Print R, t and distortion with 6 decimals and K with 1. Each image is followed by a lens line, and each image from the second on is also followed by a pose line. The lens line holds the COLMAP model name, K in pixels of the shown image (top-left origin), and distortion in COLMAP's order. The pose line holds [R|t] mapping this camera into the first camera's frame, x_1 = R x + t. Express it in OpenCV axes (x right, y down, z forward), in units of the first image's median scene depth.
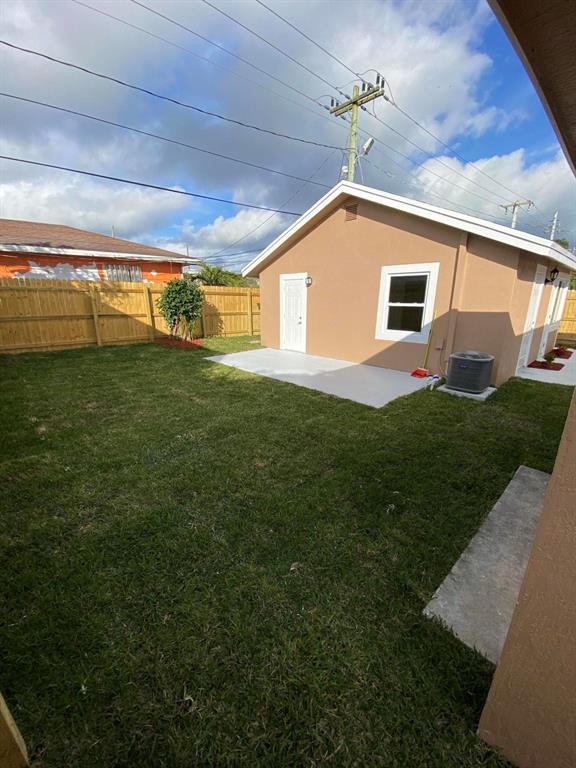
lens RADIAL K [[309.7, 0, 290.5], [0, 309.7, 384.2], [0, 0, 1]] dist [0.001834, -0.000002]
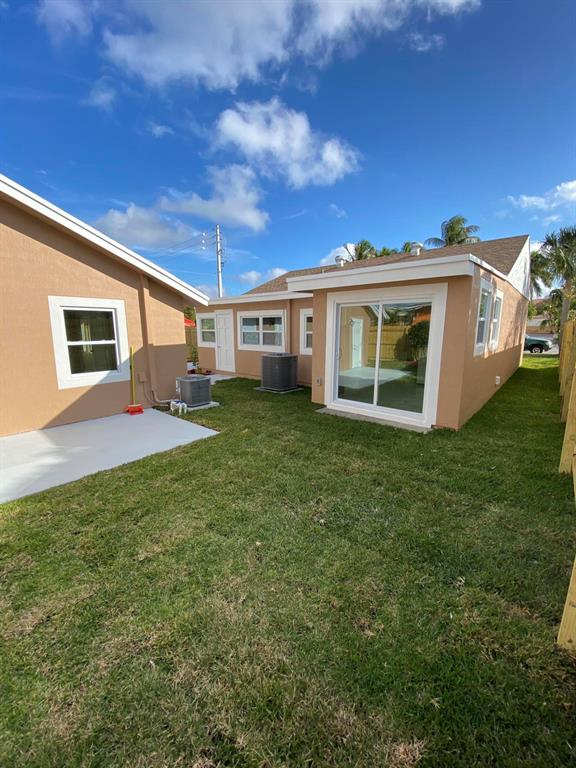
lens RADIAL K [[309.7, 0, 289.8], [0, 309.7, 381.7], [0, 0, 1]] dist [0.001834, -0.000002]
pose [[-0.132454, -0.169419, 0.976603, -0.586860], [0.273507, 0.940783, 0.200300, -0.181803], [-0.952706, 0.293639, -0.078273, 0.589102]]
